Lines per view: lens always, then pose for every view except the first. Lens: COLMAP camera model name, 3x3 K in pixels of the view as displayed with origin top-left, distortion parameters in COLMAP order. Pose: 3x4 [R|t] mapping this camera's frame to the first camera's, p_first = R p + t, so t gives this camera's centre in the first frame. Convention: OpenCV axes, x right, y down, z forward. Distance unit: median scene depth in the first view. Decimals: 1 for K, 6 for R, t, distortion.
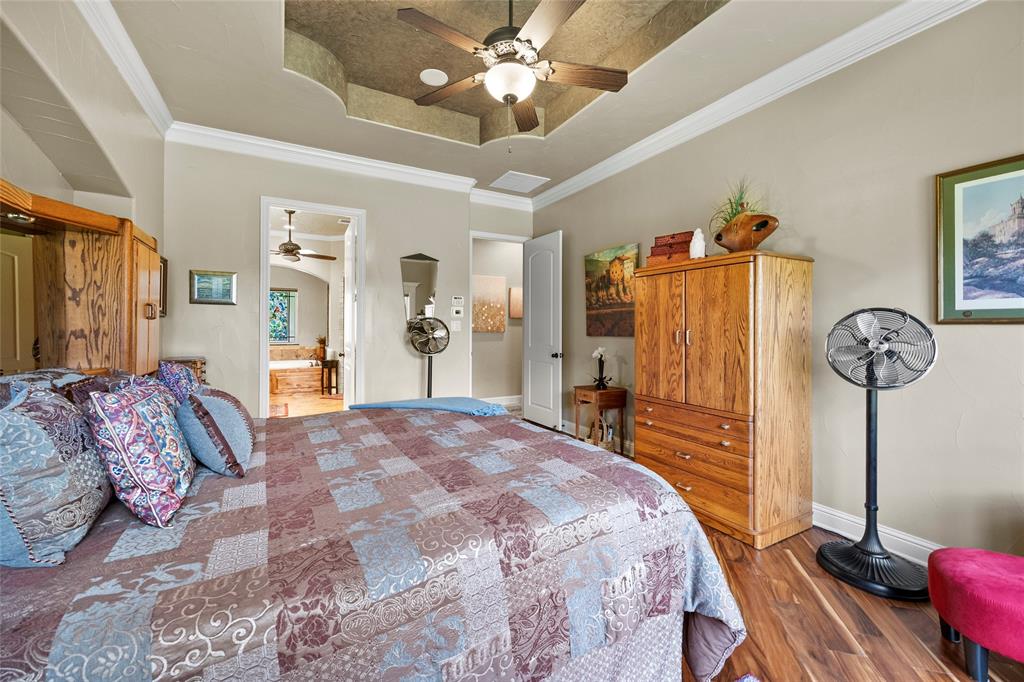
lens RADIAL K [[390.3, 0, 507.7], [0, 390.3, 330.4], [0, 0, 1]] dist [-0.001787, -0.000375]
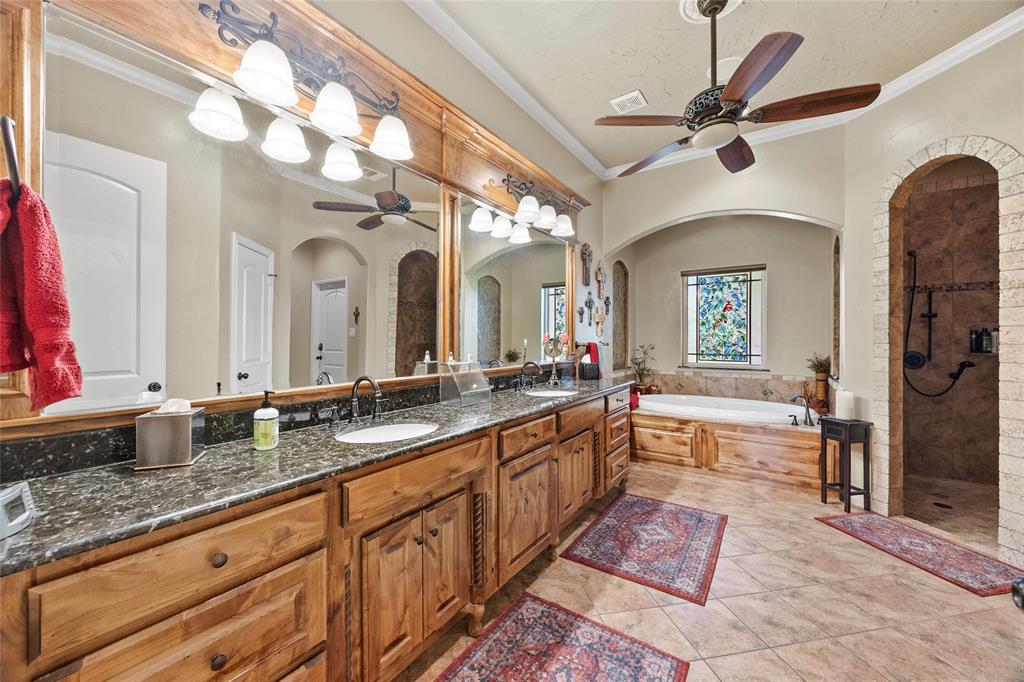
lens RADIAL K [[390.3, 0, 509.3], [0, 390.3, 338.3], [0, 0, 1]] dist [-0.001787, -0.000375]
pose [[0.438341, -0.009111, -0.898763, -0.237500], [0.002179, 0.999956, -0.009074, -0.002673], [0.898806, 0.002019, 0.438341, 0.497150]]
